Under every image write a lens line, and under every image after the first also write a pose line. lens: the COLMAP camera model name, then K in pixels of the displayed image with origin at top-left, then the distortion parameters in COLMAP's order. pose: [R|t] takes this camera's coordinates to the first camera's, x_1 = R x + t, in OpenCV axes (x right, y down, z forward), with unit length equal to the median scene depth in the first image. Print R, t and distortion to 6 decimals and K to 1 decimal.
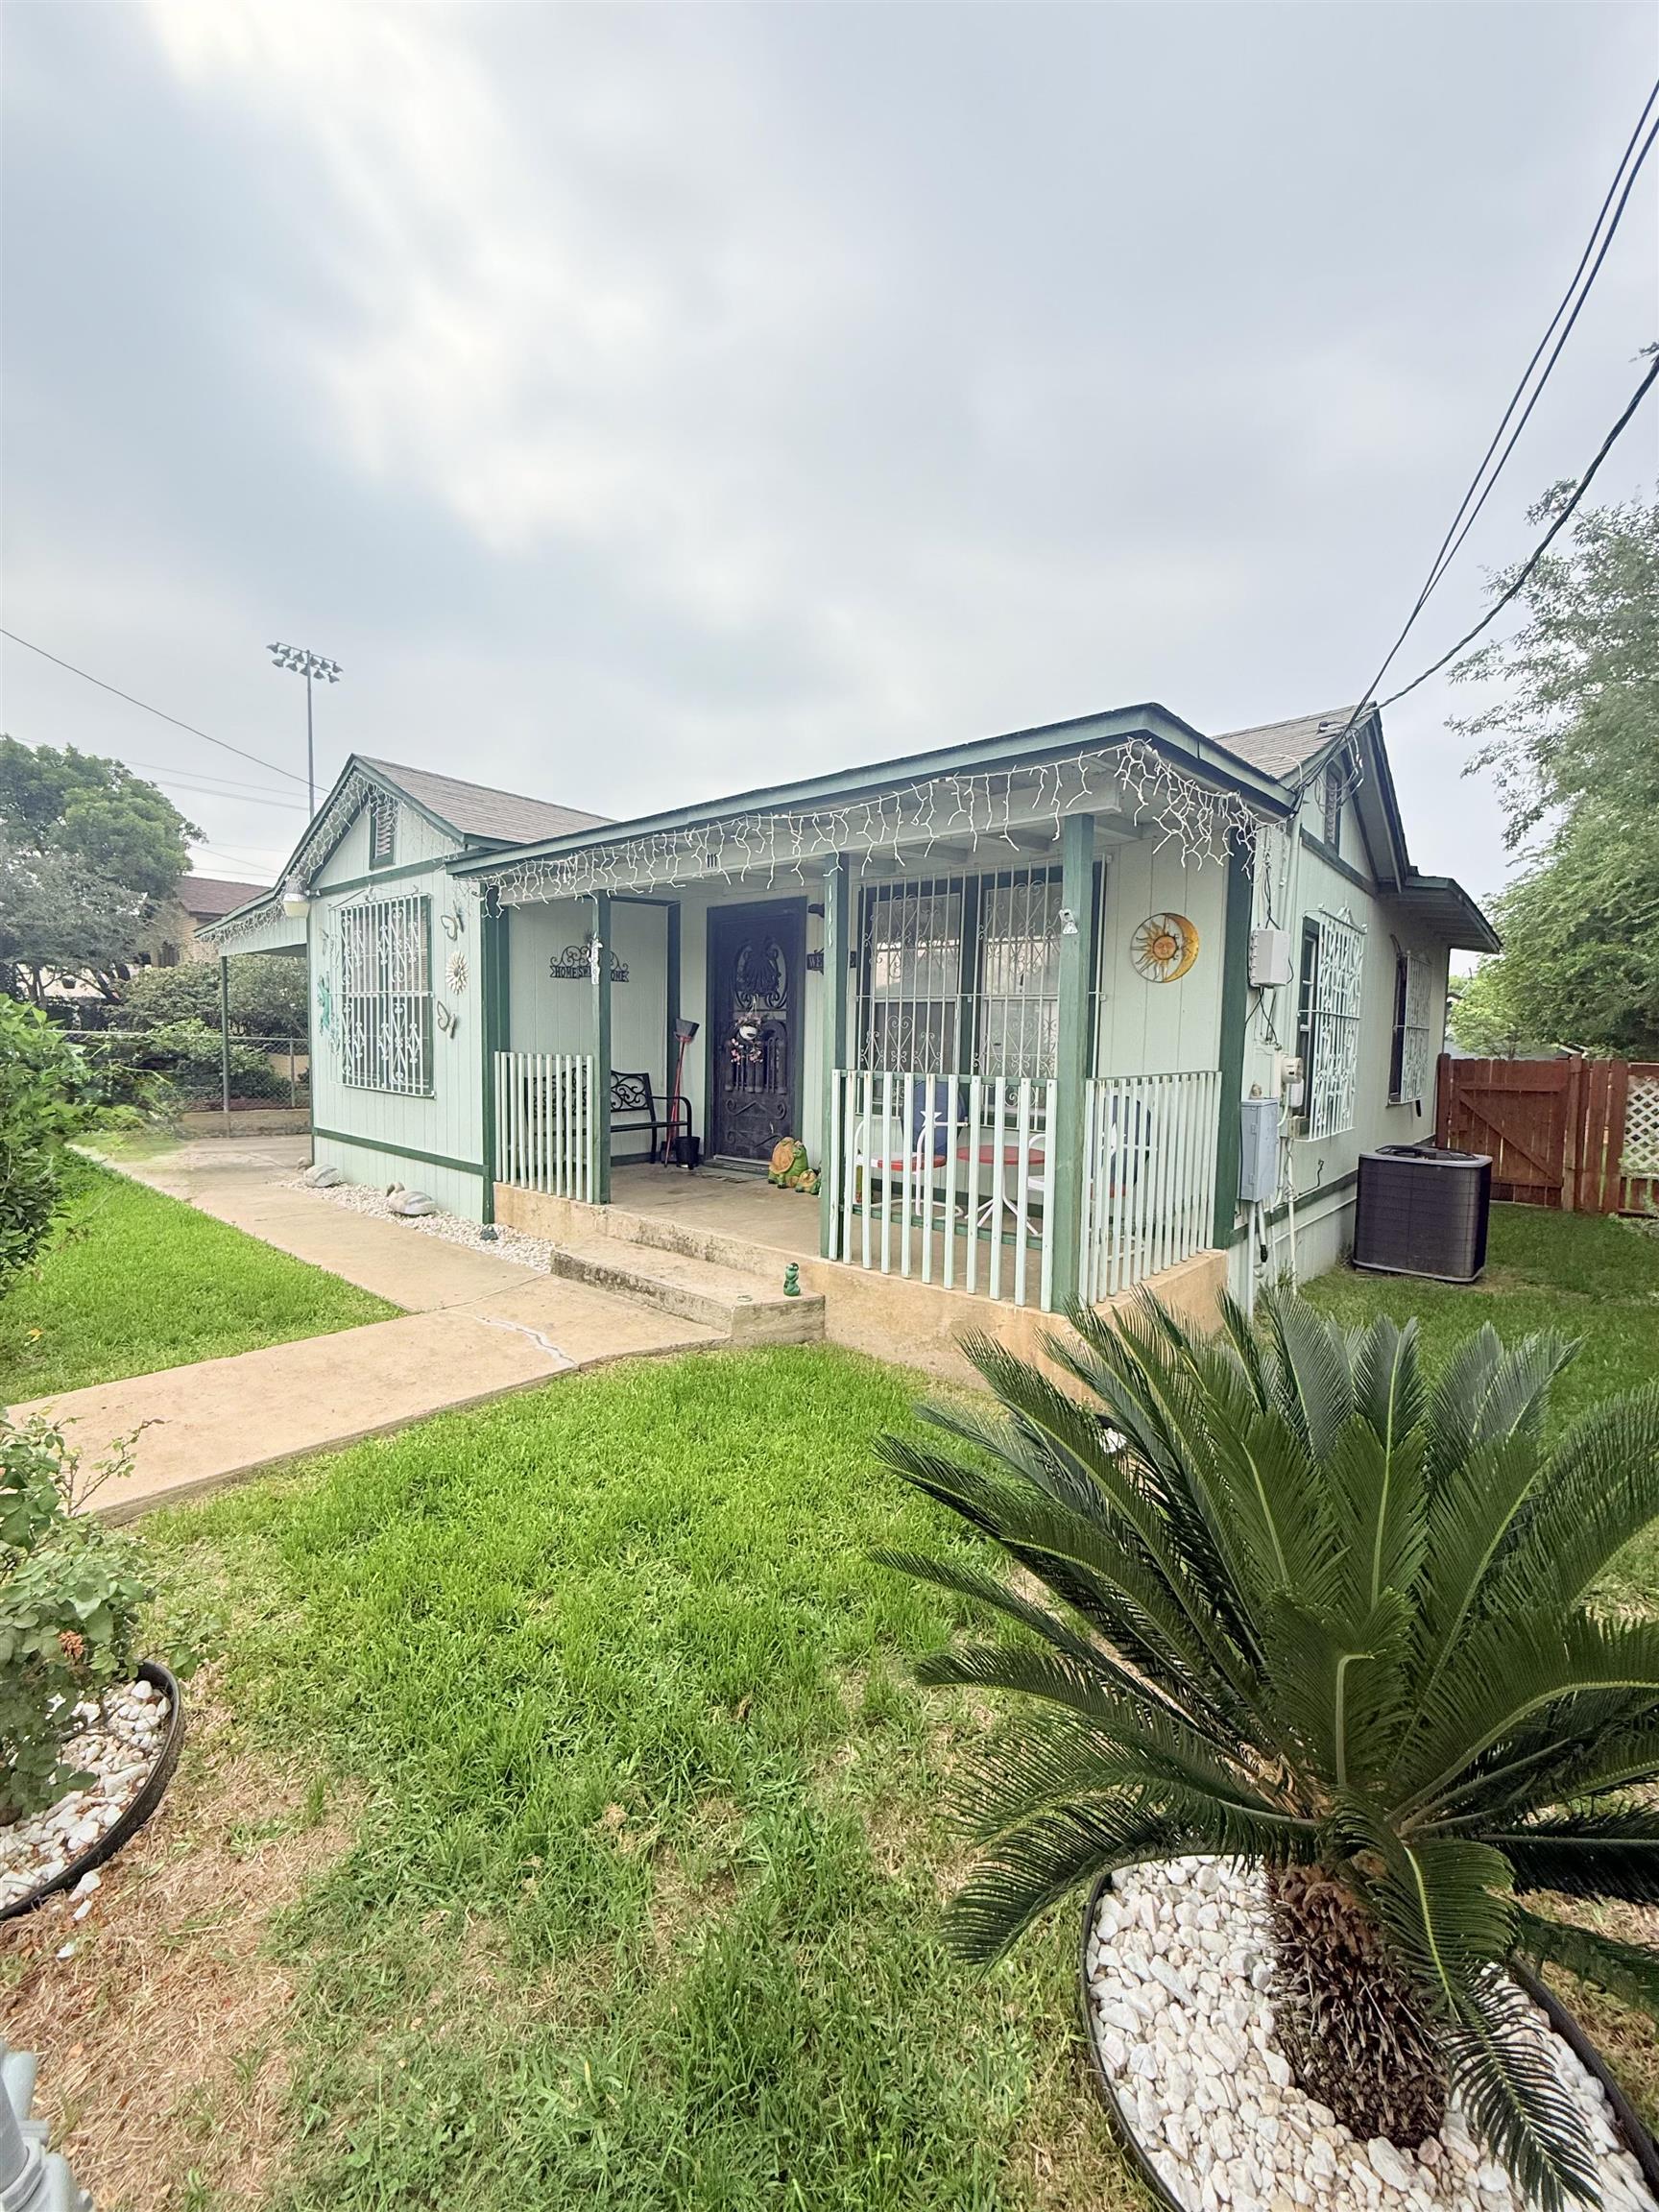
lens RADIAL K [[881.0, 0, 828.8], [0, 881.0, 1096.9], [0, 0, 1]] dist [0.000444, -0.000622]
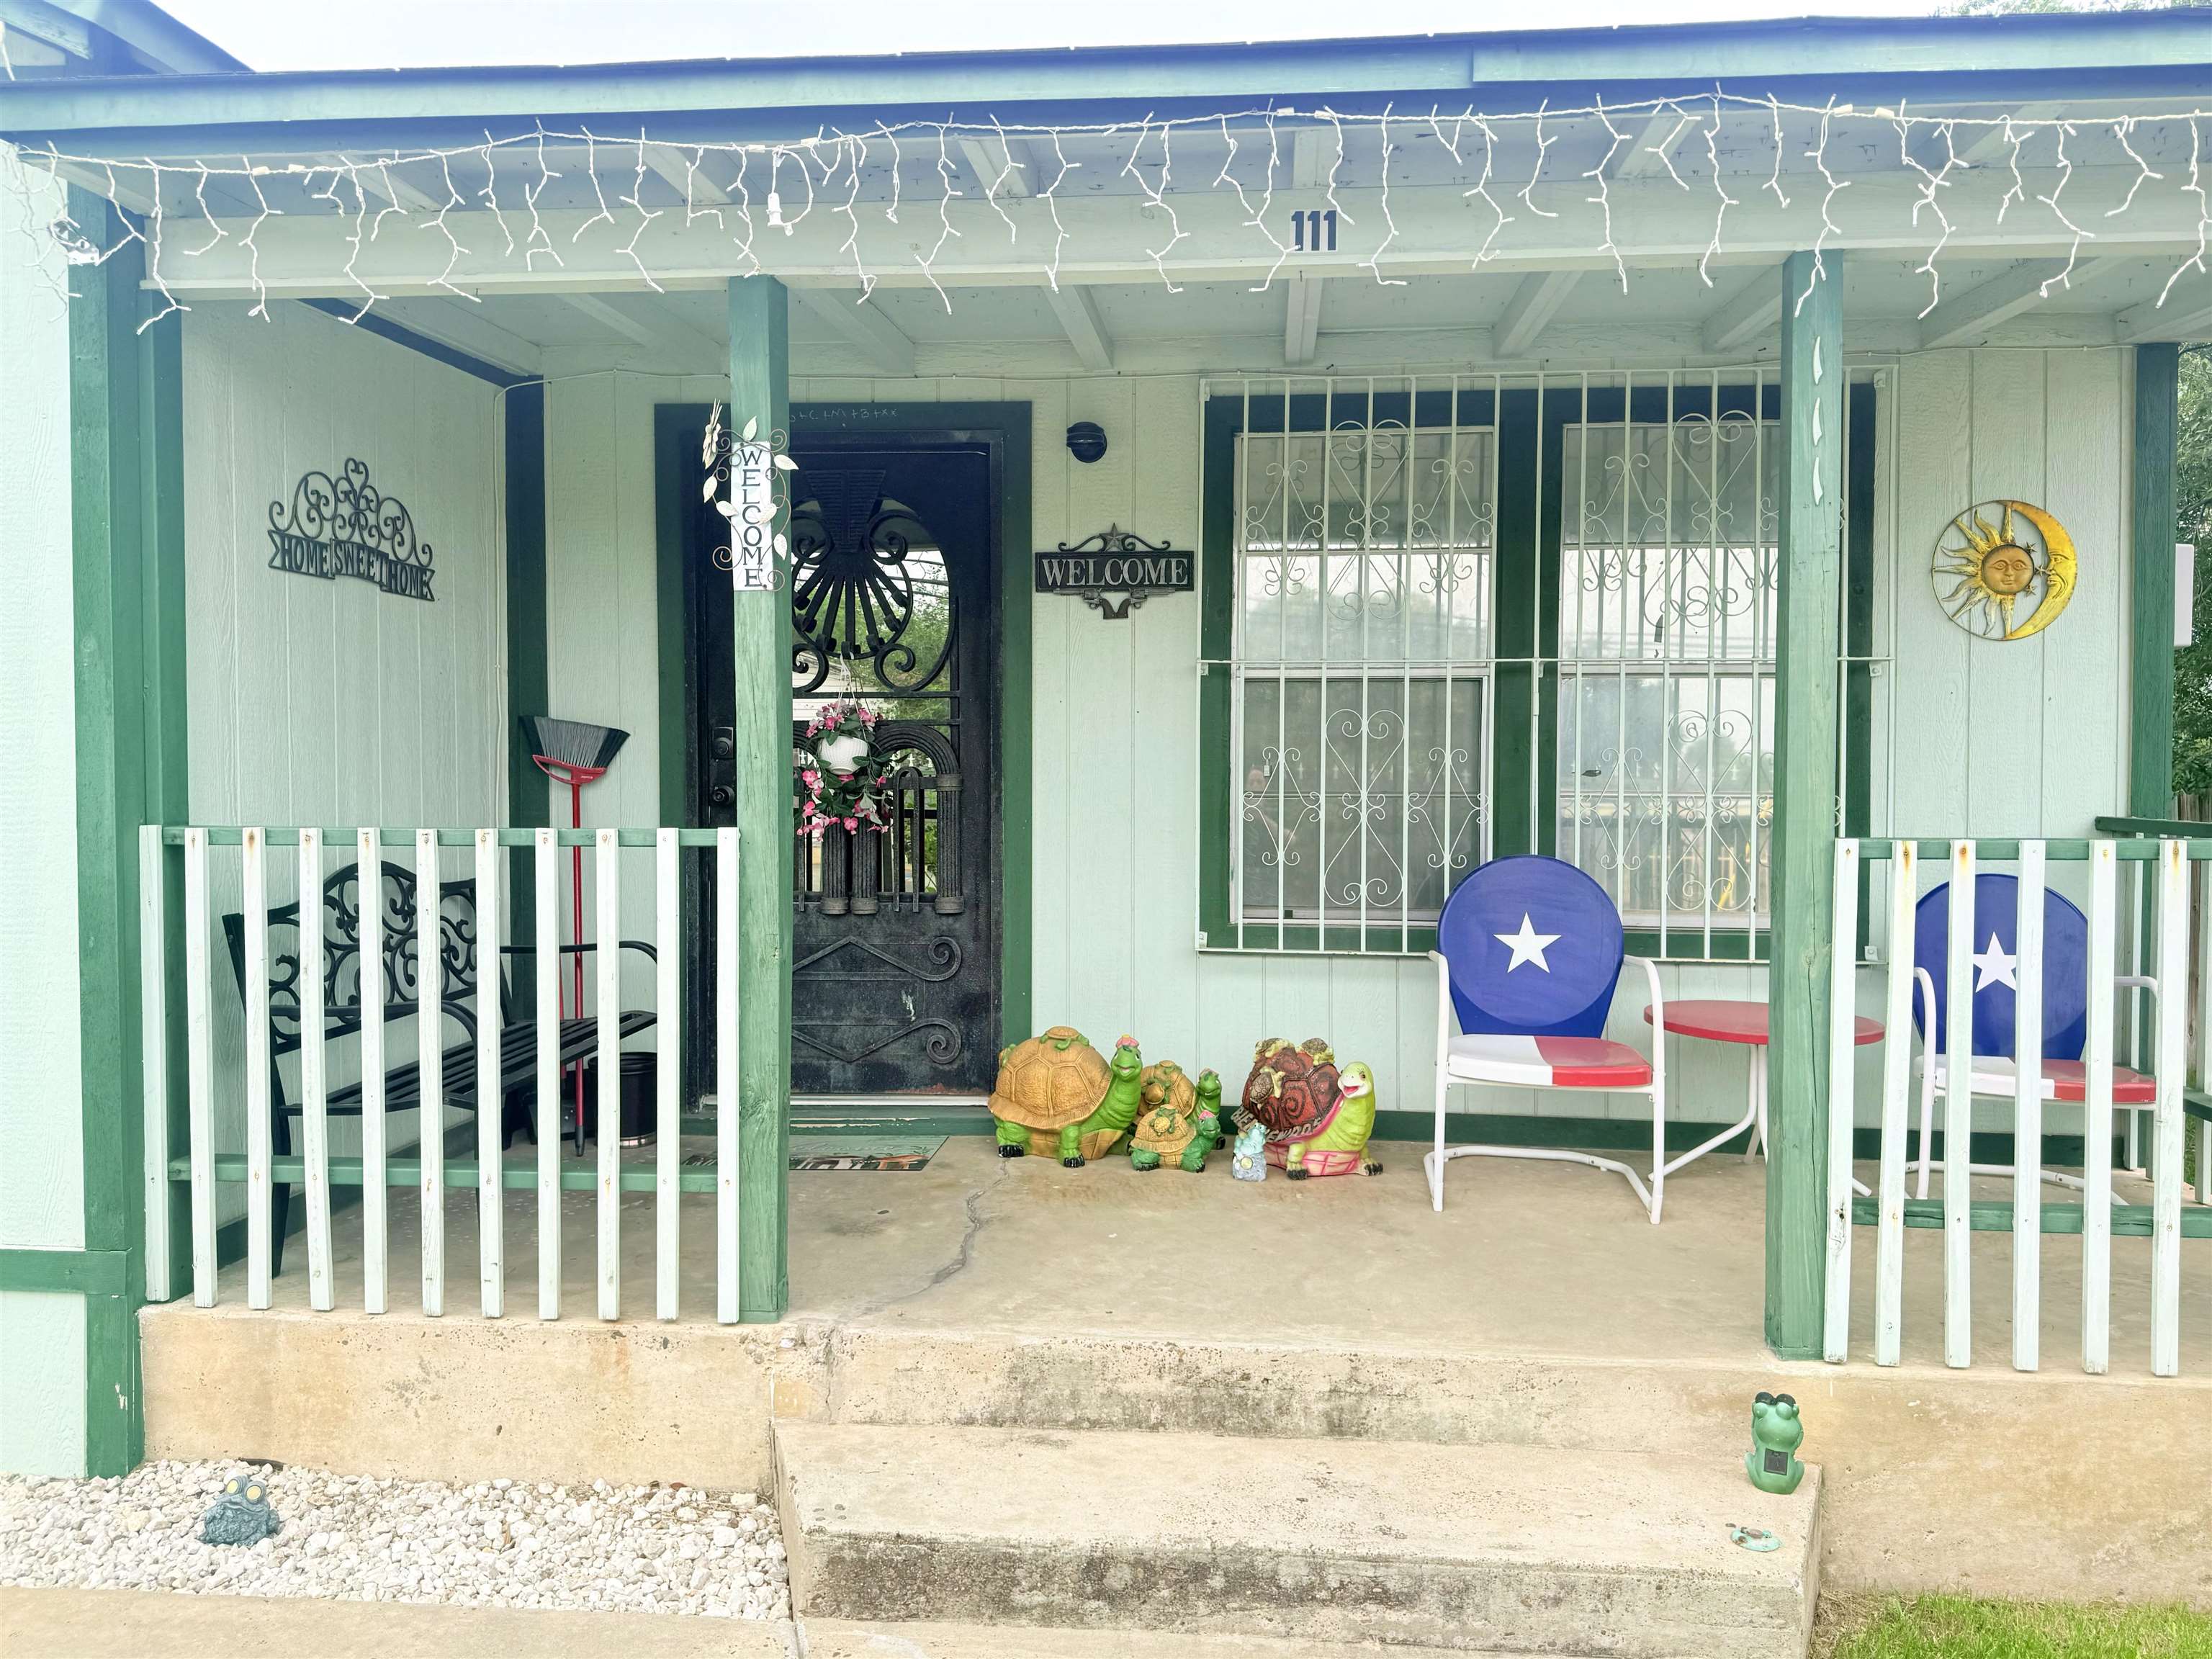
lens RADIAL K [[1606.7, 0, 1105.0], [0, 1606.7, 835.8], [0, 0, 1]] dist [0.036137, -0.006923]
pose [[0.805903, -0.043748, 0.590429, -0.525654], [0.051104, 0.998684, 0.004244, -0.045148], [-0.589838, 0.026753, 0.807078, 0.512773]]
